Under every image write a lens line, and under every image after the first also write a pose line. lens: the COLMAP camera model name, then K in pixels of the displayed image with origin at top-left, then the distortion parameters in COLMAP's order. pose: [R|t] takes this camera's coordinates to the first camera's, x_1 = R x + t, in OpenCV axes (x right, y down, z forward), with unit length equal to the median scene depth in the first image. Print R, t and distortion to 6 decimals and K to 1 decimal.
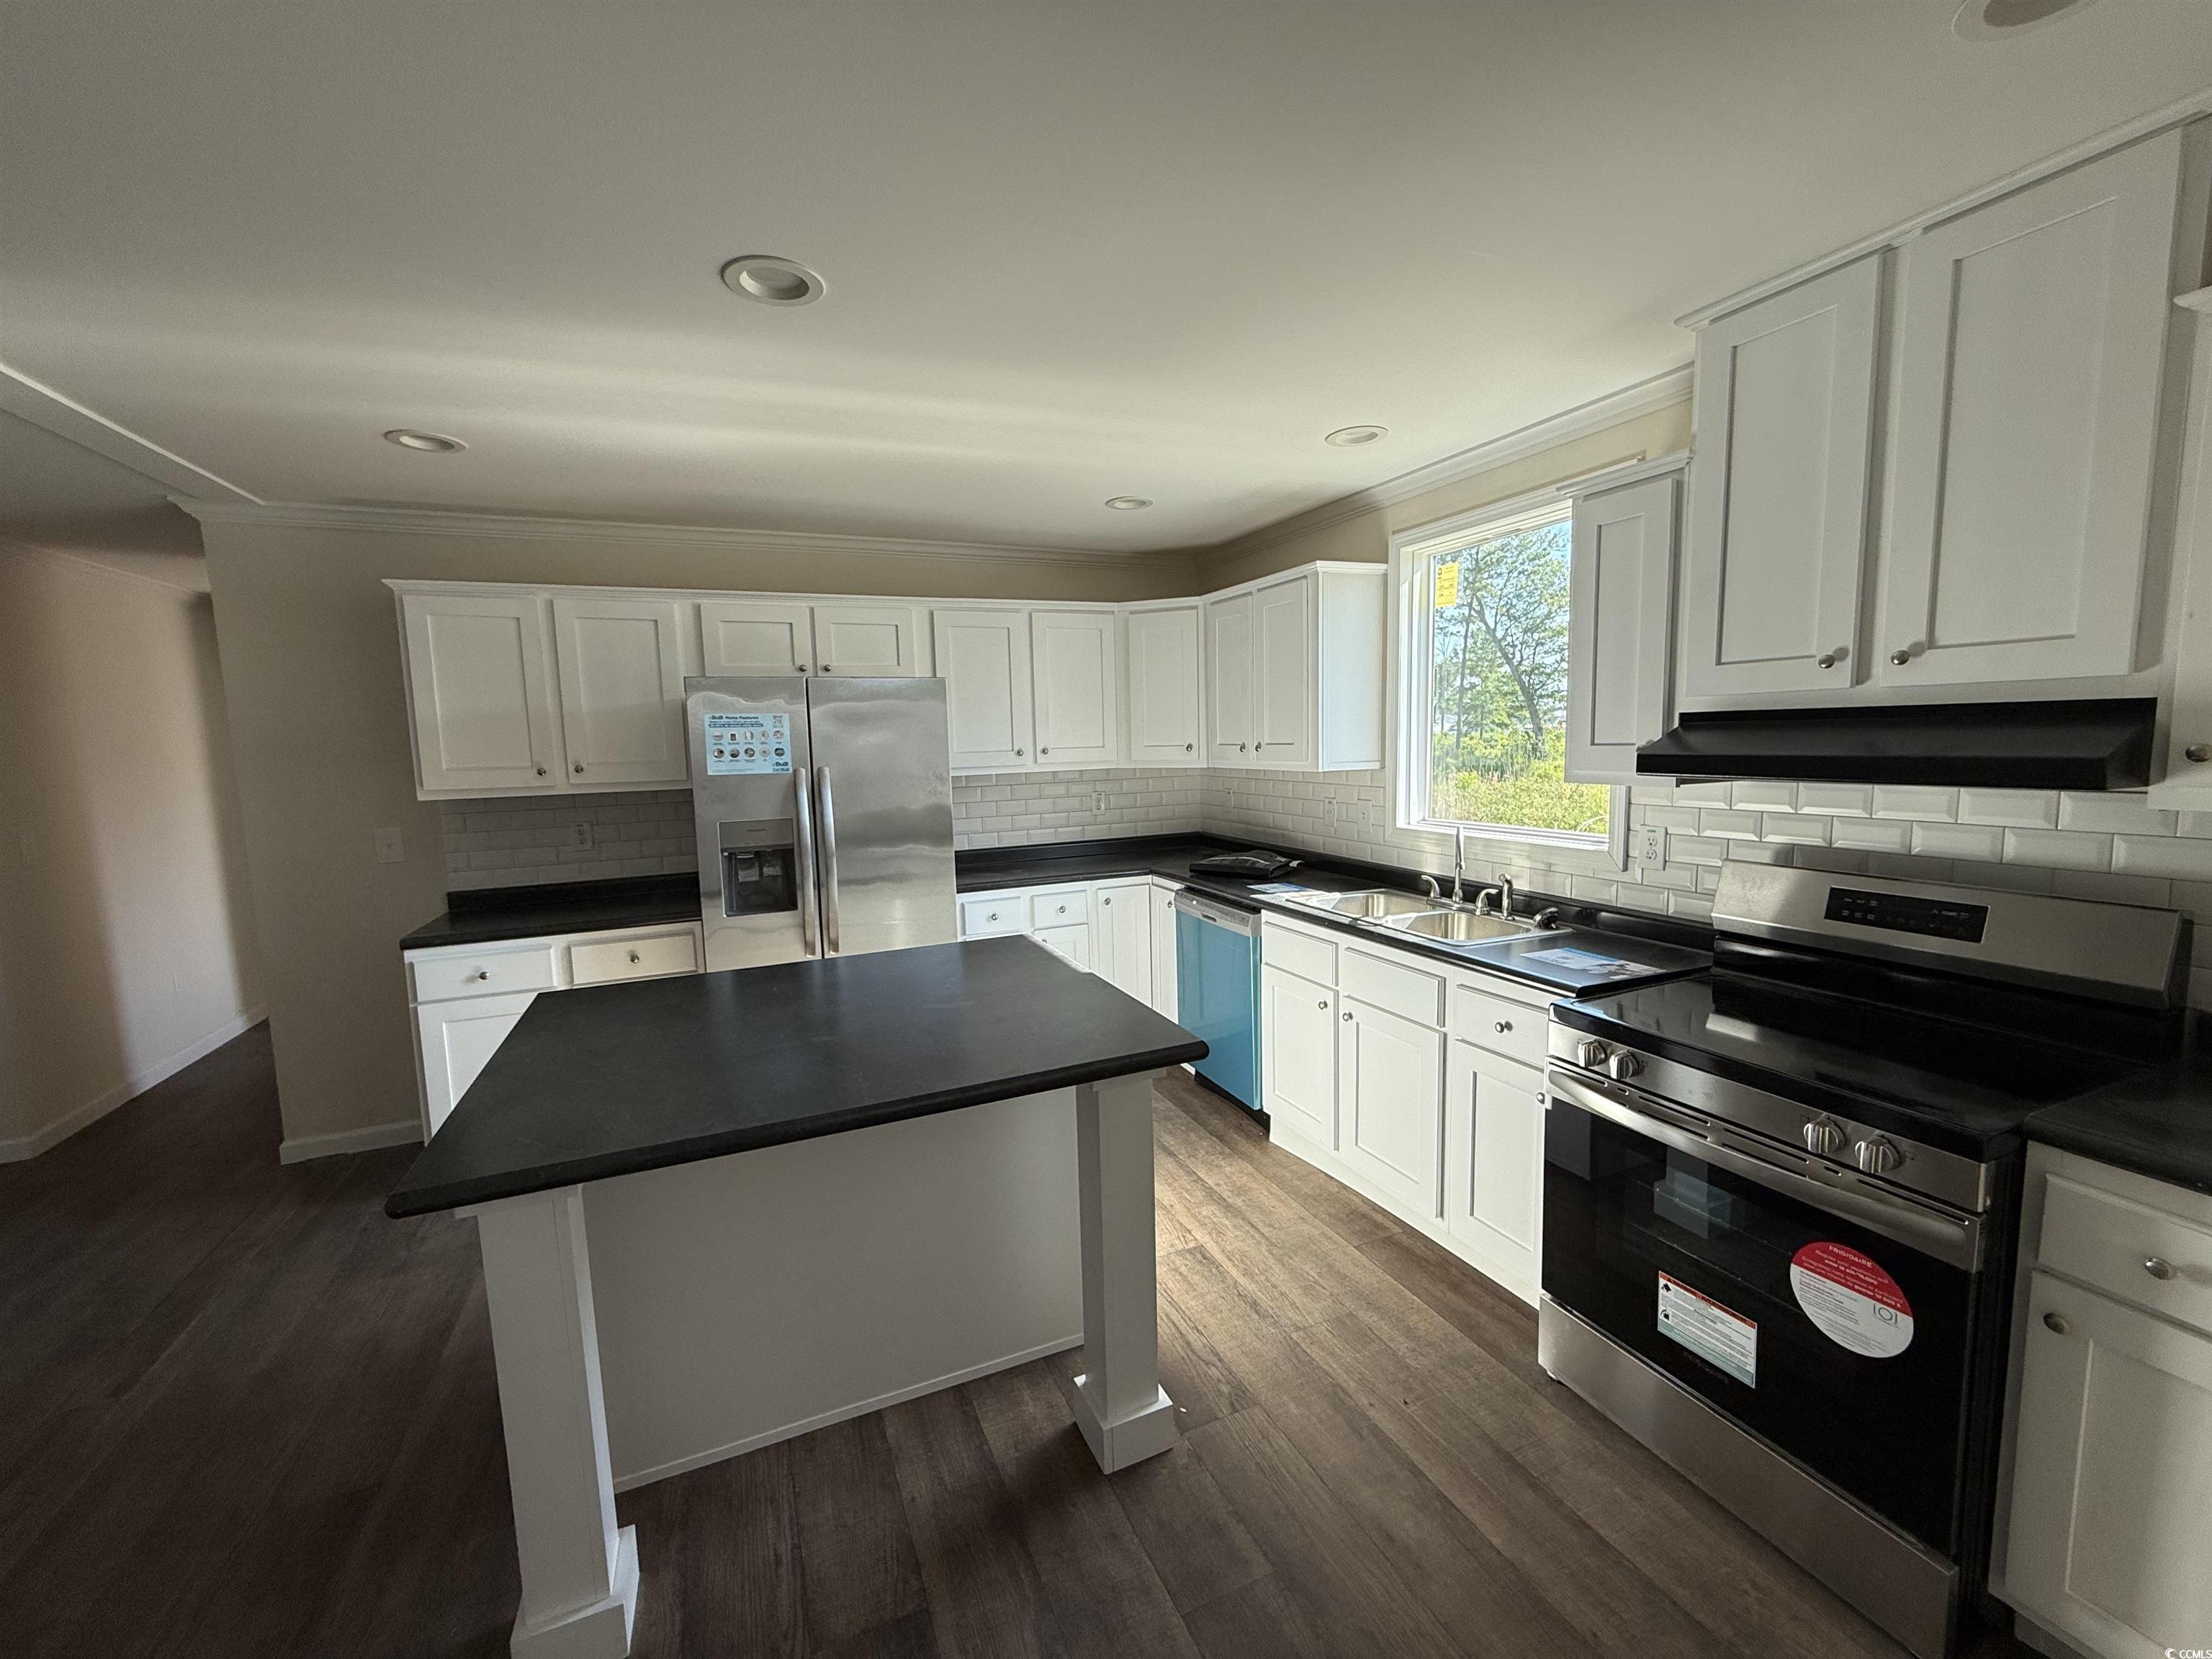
lens RADIAL K [[883.6, 0, 1098.7], [0, 883.6, 825.9], [0, 0, 1]] dist [0.006851, -0.001684]
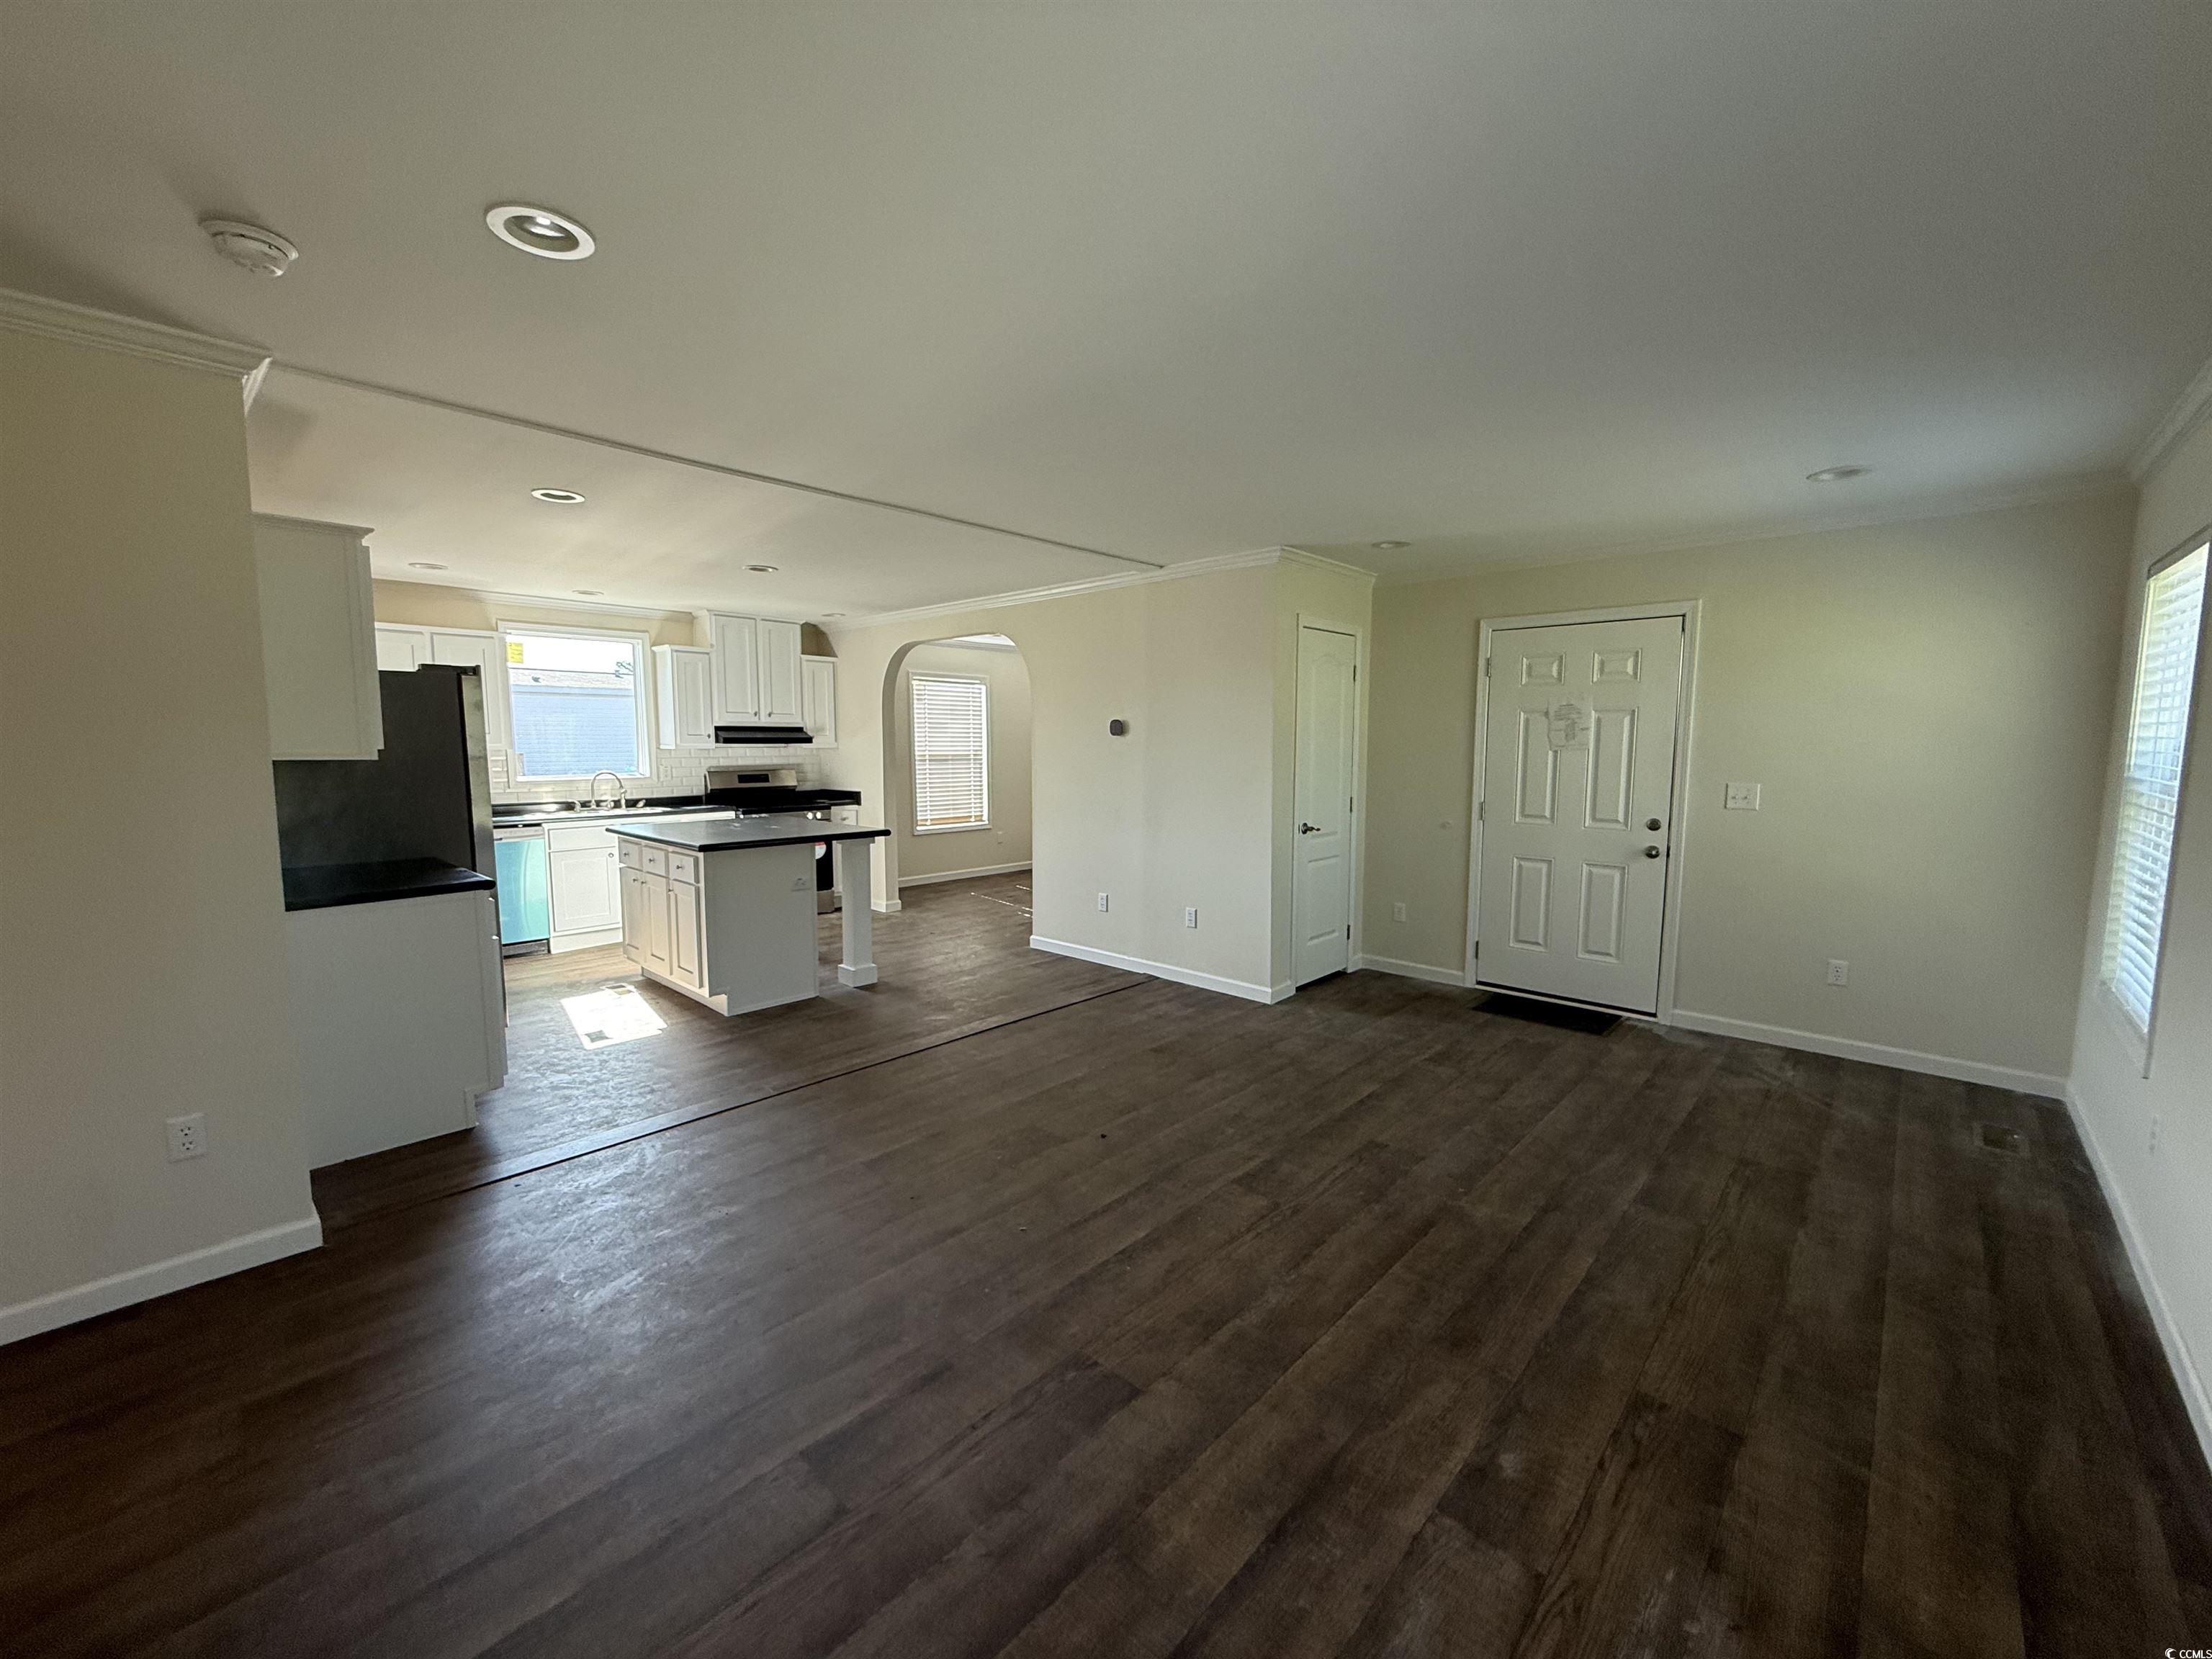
lens RADIAL K [[883.6, 0, 1087.2], [0, 883.6, 829.7], [0, 0, 1]] dist [0.006851, -0.001684]
pose [[-0.392814, -0.065473, 0.917284, -2.234946], [0.105479, 0.987672, 0.115667, 0.015990], [-0.913549, 0.142189, -0.381065, 0.787168]]
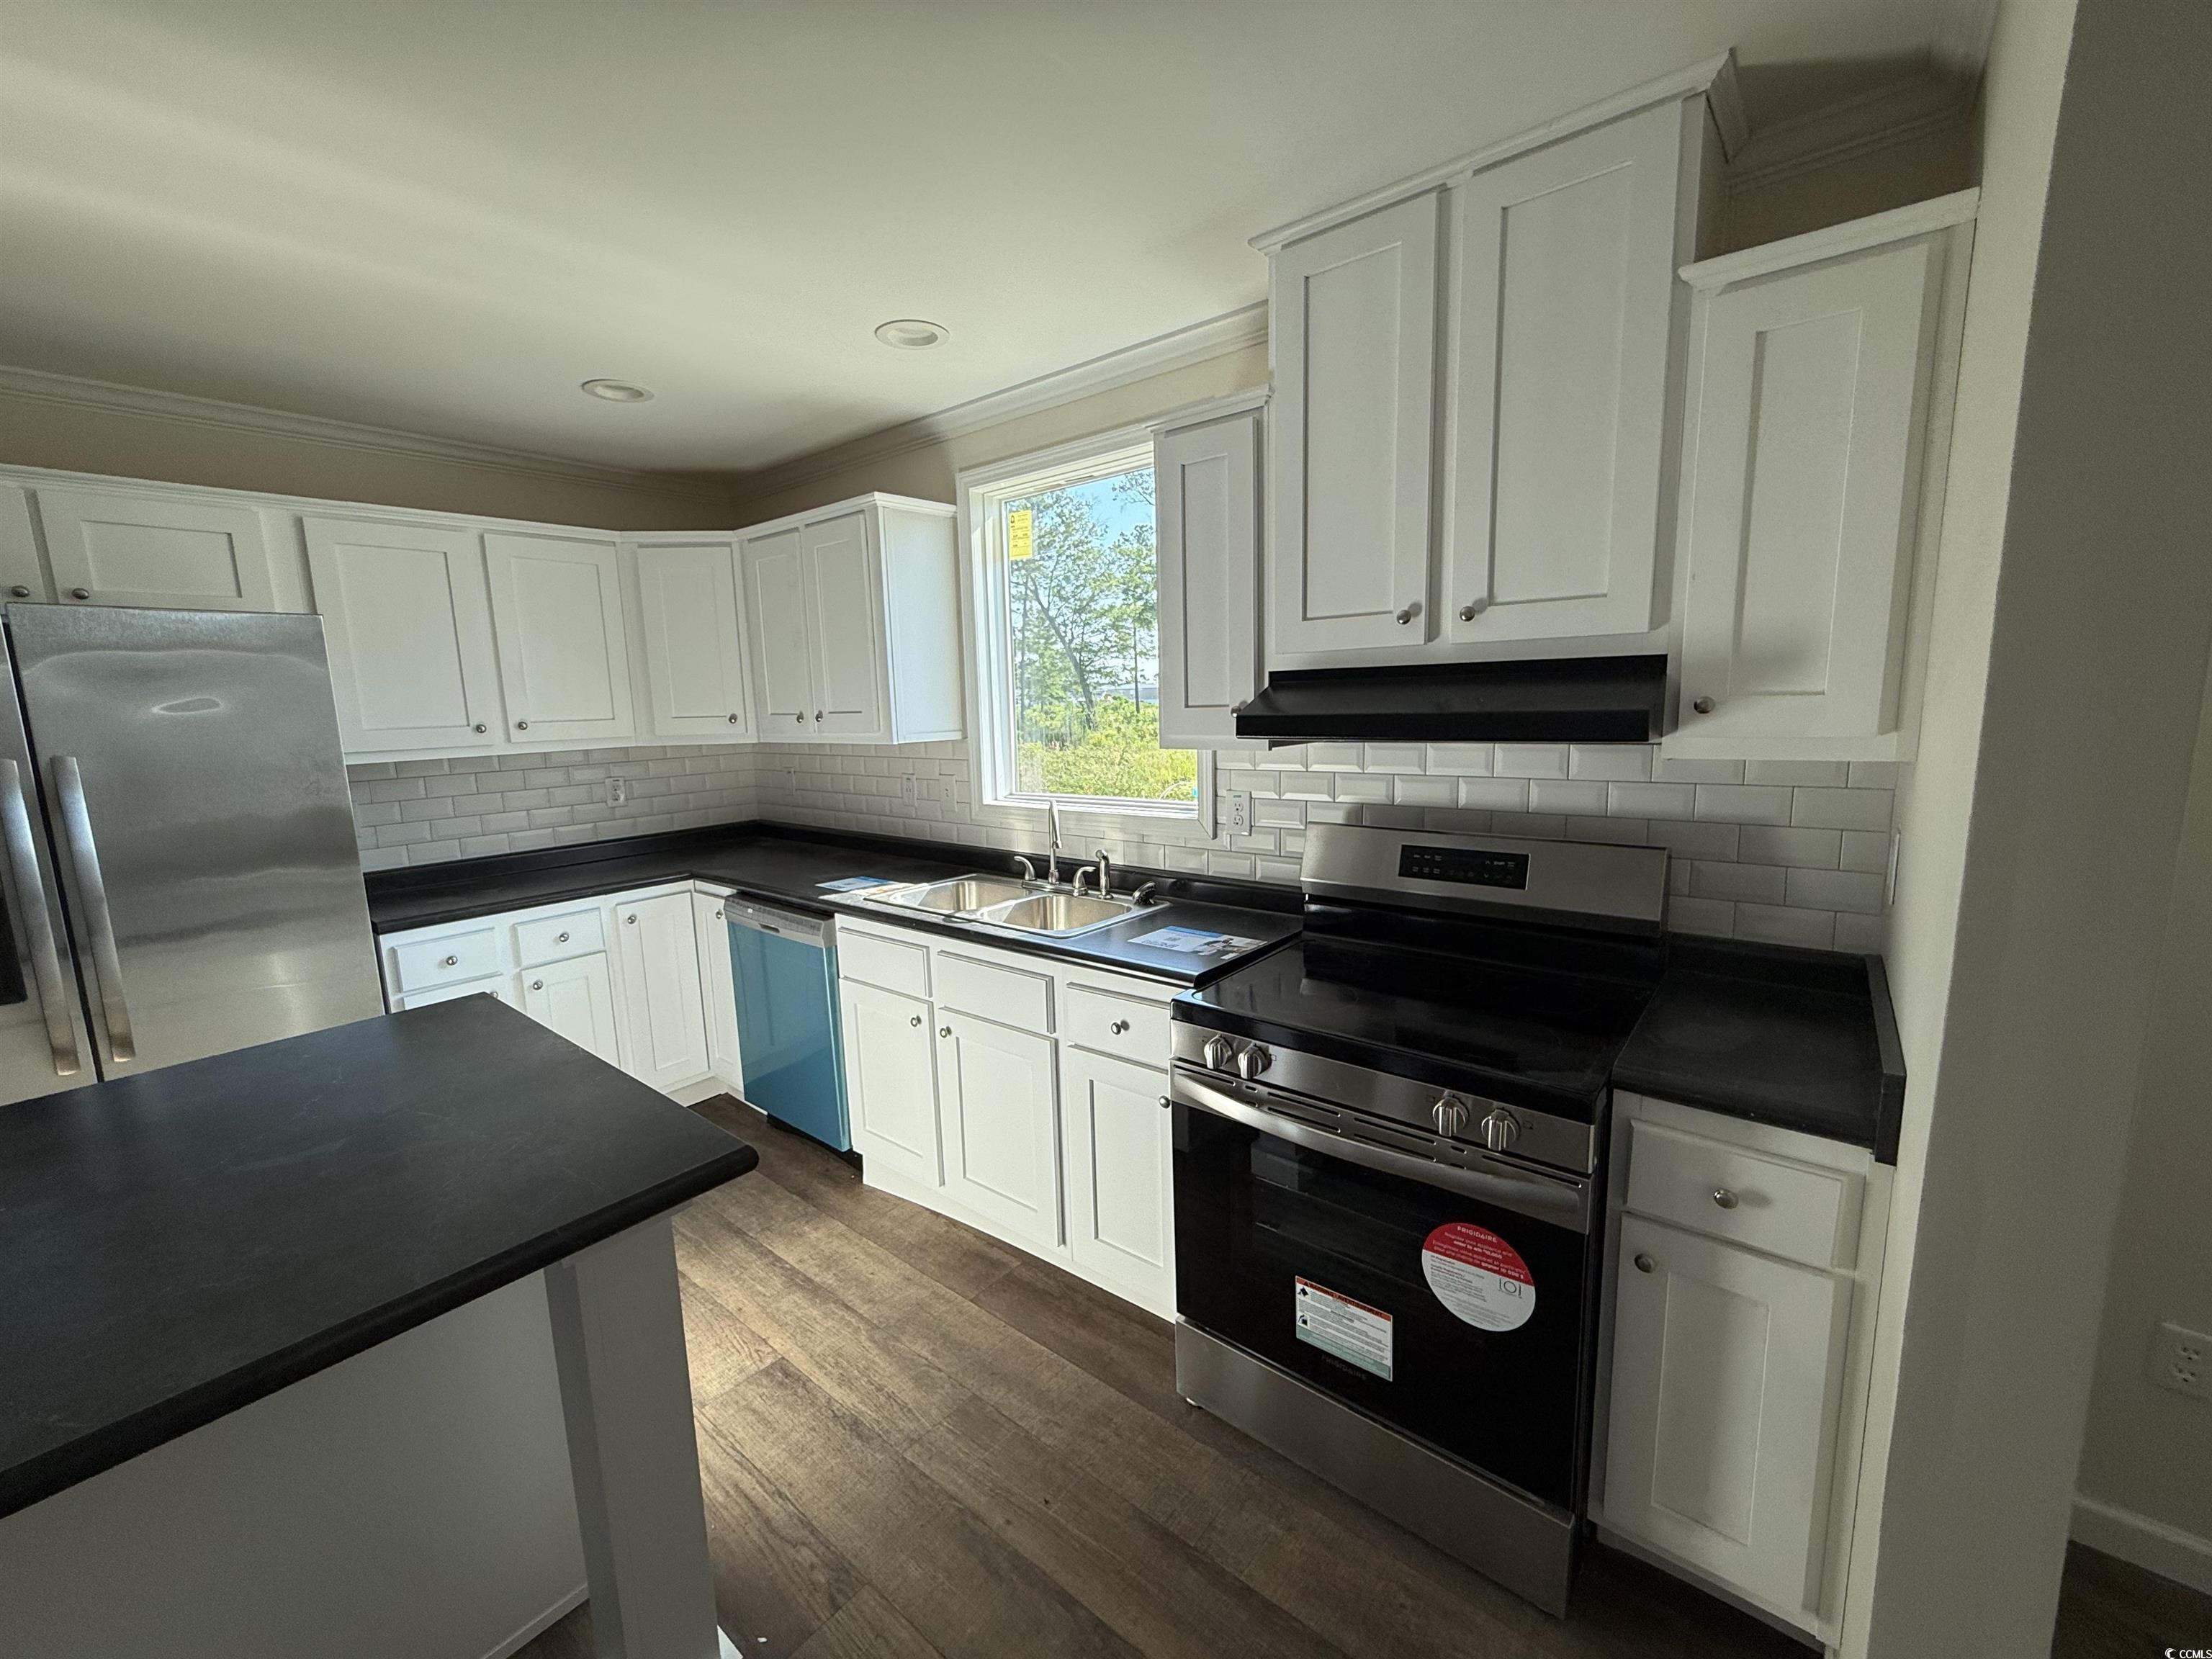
lens RADIAL K [[883.6, 0, 1095.1], [0, 883.6, 827.8], [0, 0, 1]] dist [0.006851, -0.001684]
pose [[0.891135, -0.067225, 0.448730, 0.041099], [0.053167, 0.997621, 0.043872, -0.009513], [-0.450612, -0.015238, 0.892590, 0.179831]]
